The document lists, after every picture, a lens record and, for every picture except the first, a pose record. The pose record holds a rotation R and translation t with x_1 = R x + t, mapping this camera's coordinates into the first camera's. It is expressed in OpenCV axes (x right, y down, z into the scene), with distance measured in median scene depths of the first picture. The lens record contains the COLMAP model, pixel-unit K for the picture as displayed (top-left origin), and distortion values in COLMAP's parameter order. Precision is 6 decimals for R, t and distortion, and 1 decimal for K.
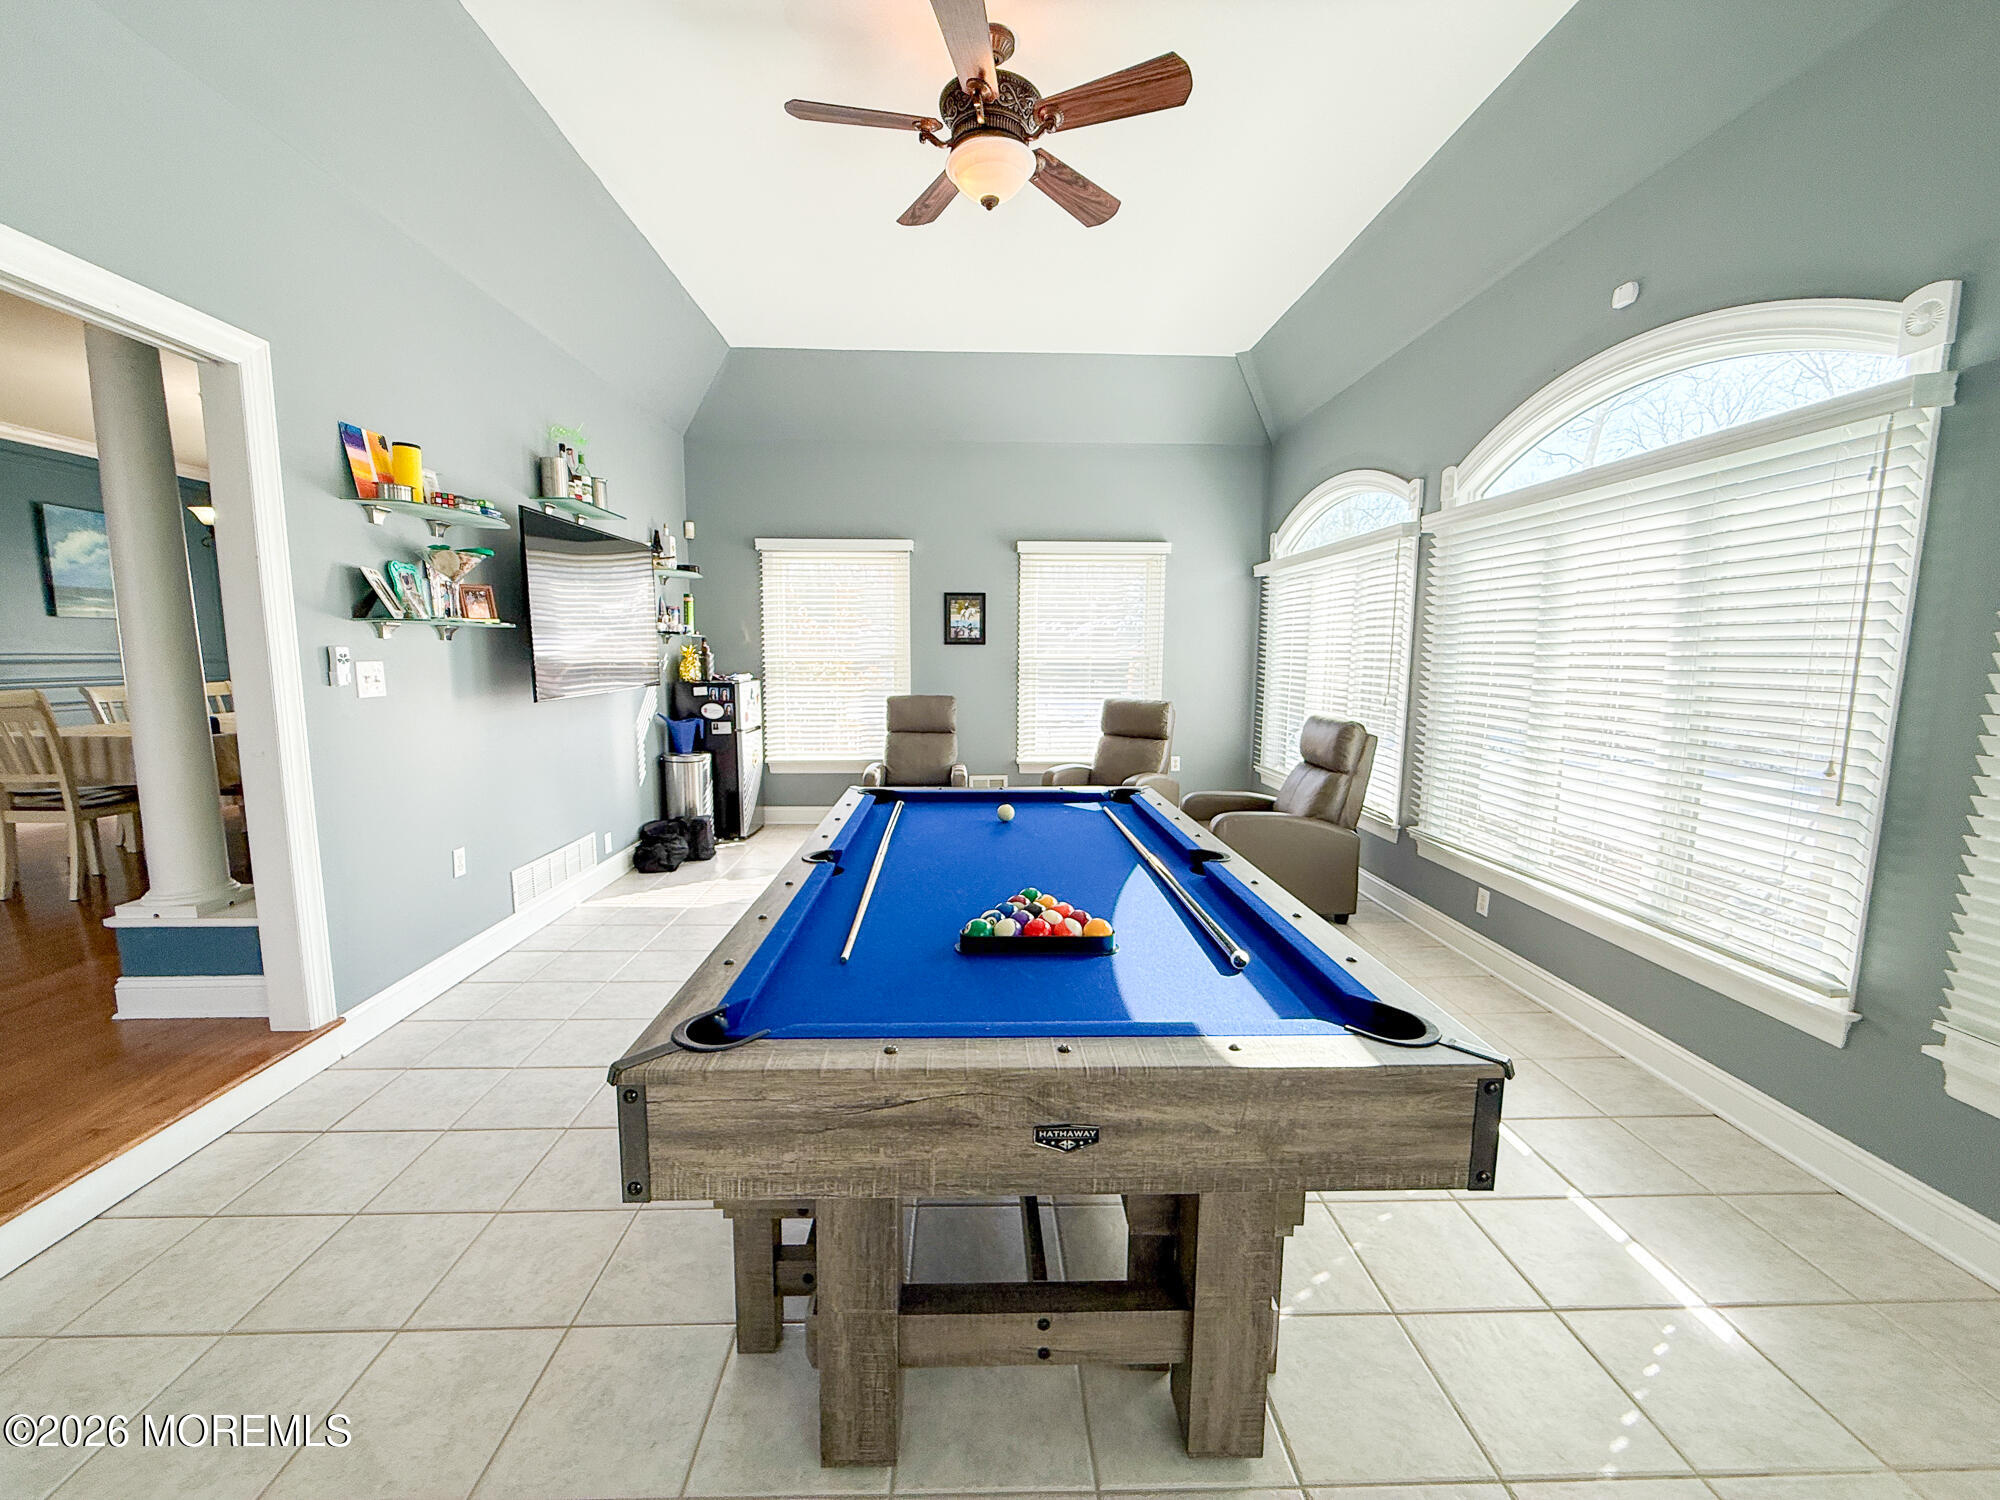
lens RADIAL K [[806.2, 0, 983.8], [0, 806.2, 748.0], [0, 0, 1]] dist [-0.000814, 0.000013]
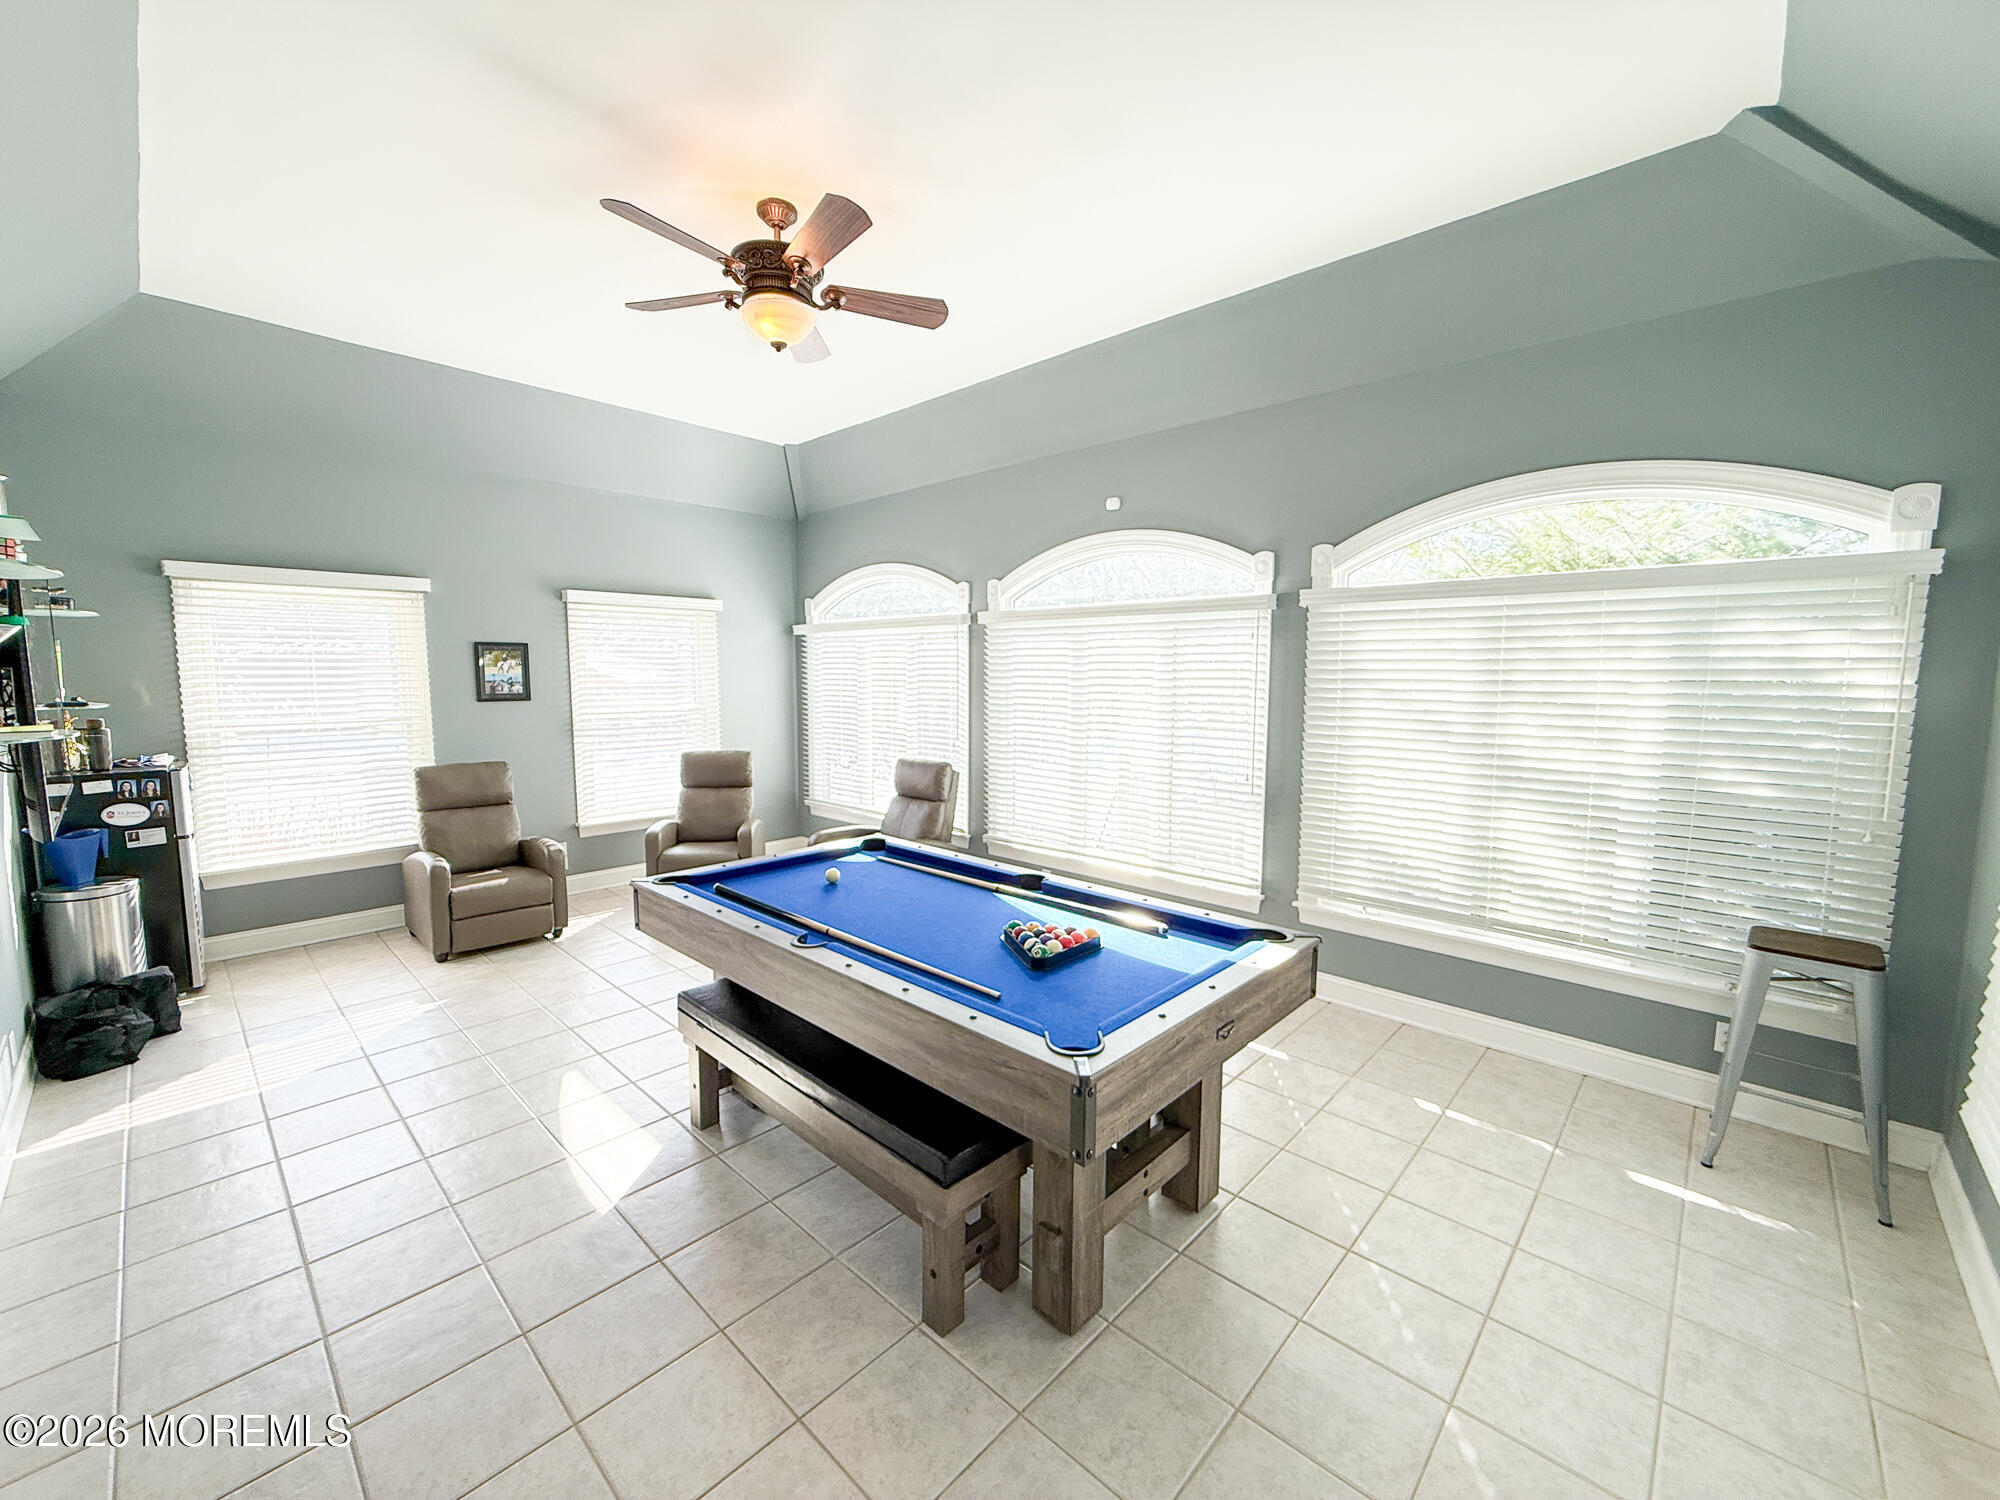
lens RADIAL K [[813.0, 0, 993.8], [0, 813.0, 745.2], [0, 0, 1]] dist [-0.000132, 0.000097]
pose [[0.699633, -0.069034, 0.711160, -0.343882], [0.086395, 0.996192, 0.011708, -0.054507], [-0.709260, 0.053250, 0.702933, 0.003198]]
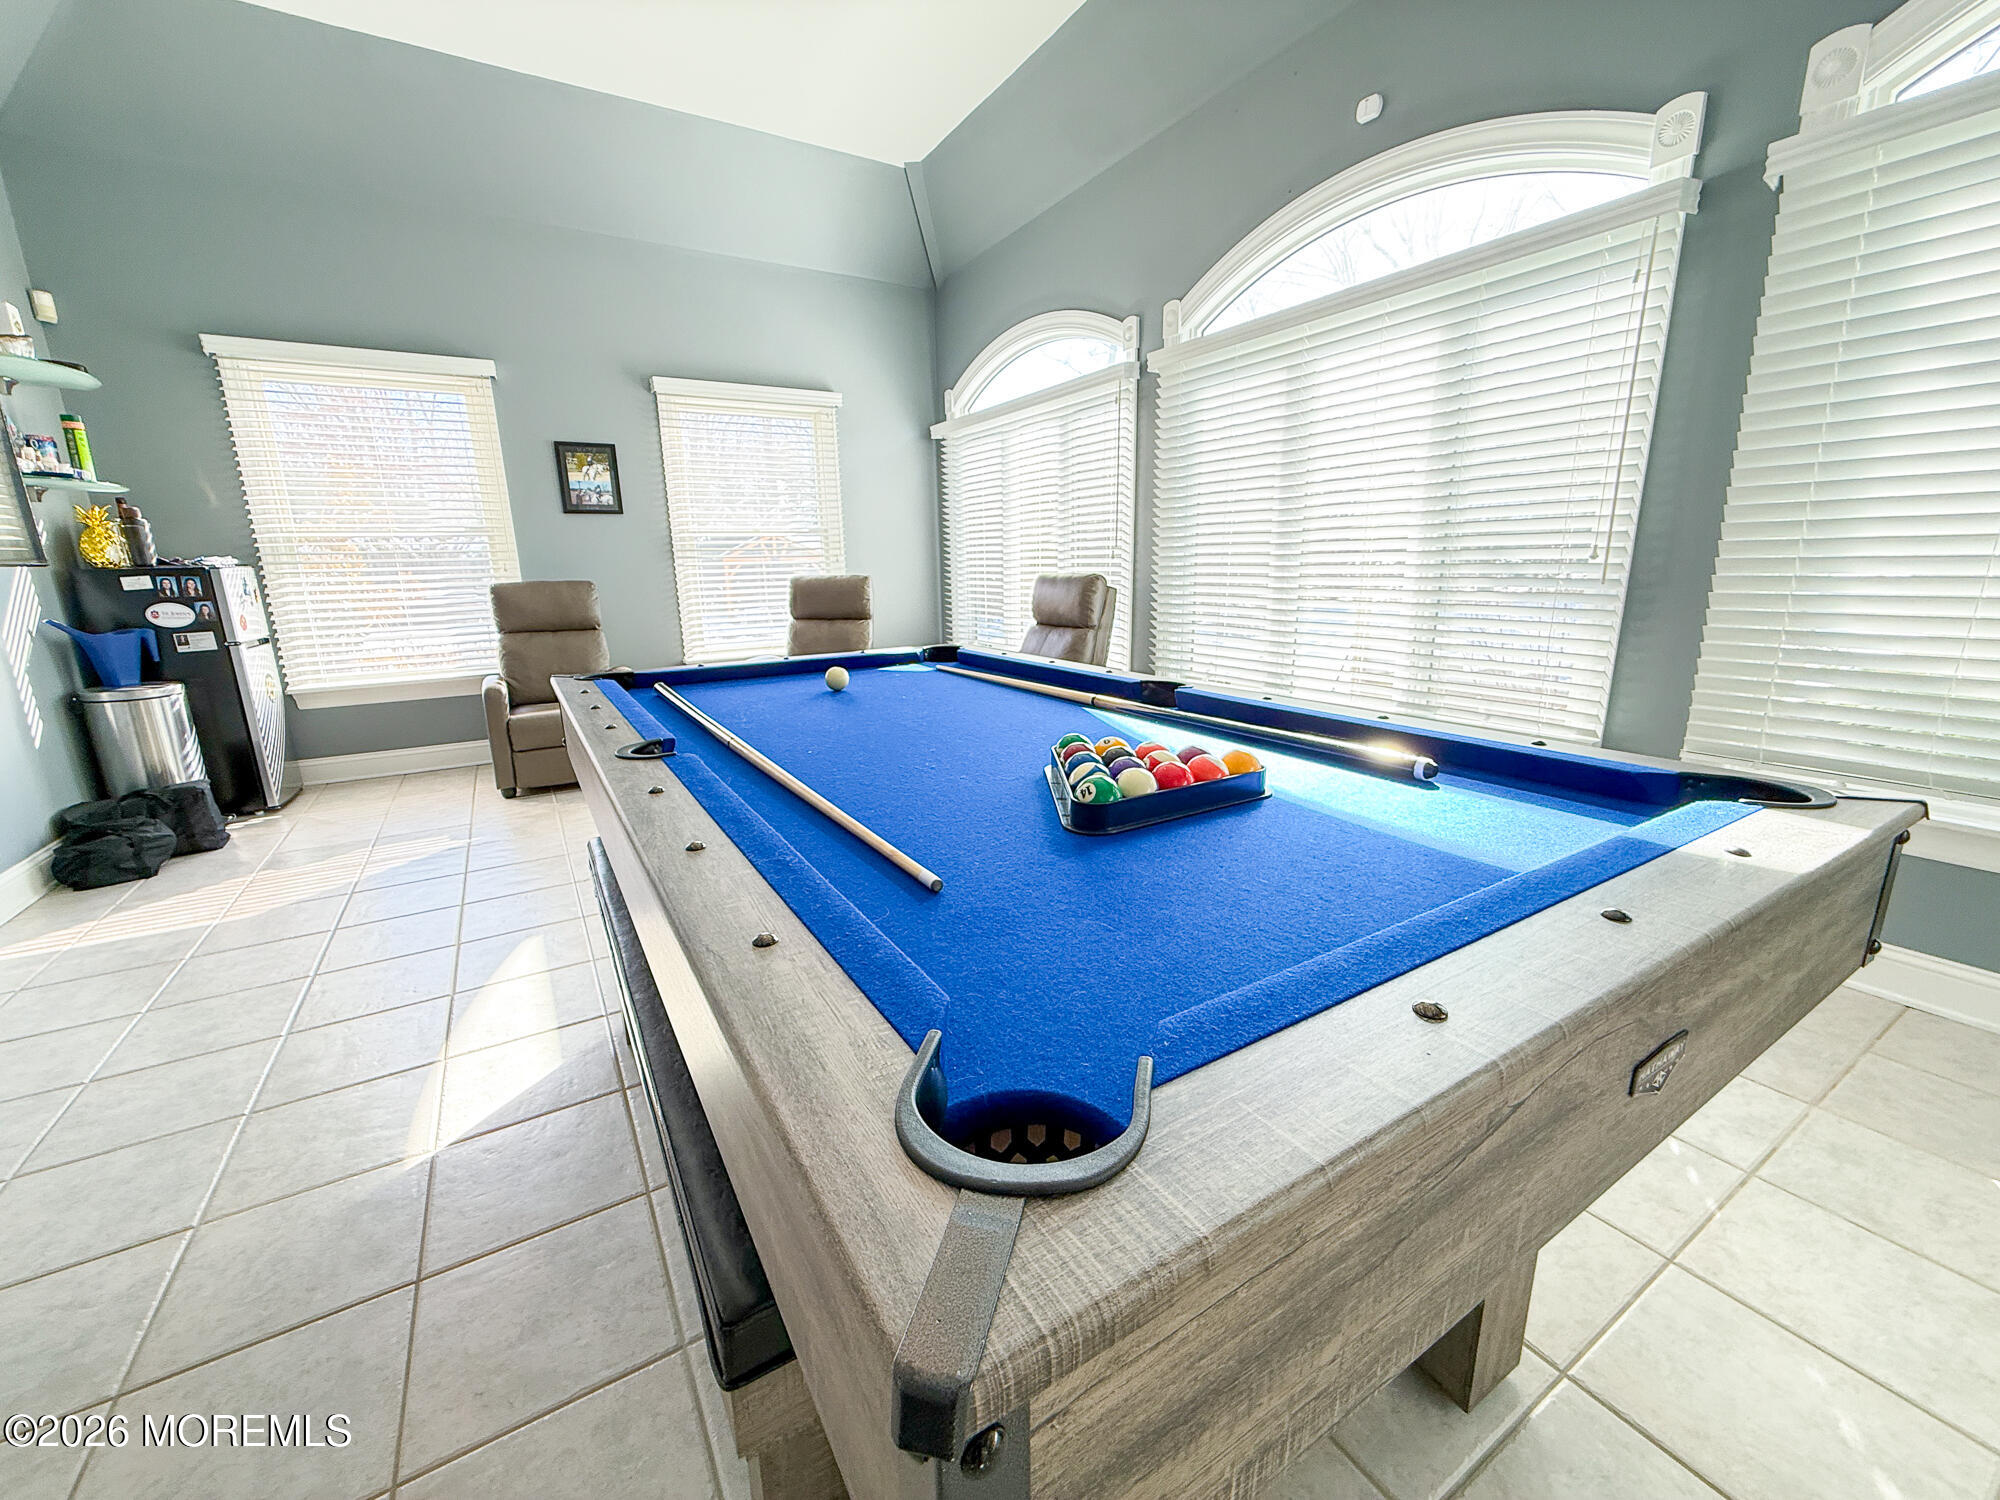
lens RADIAL K [[803.4, 0, 990.7], [0, 803.4, 750.7], [0, 0, 1]] dist [0.000646, 0.000023]
pose [[0.866619, -0.135628, 0.480184, -0.113565], [0.084550, 0.988348, 0.126566, 0.035737], [-0.491755, -0.069085, 0.867989, 0.166663]]
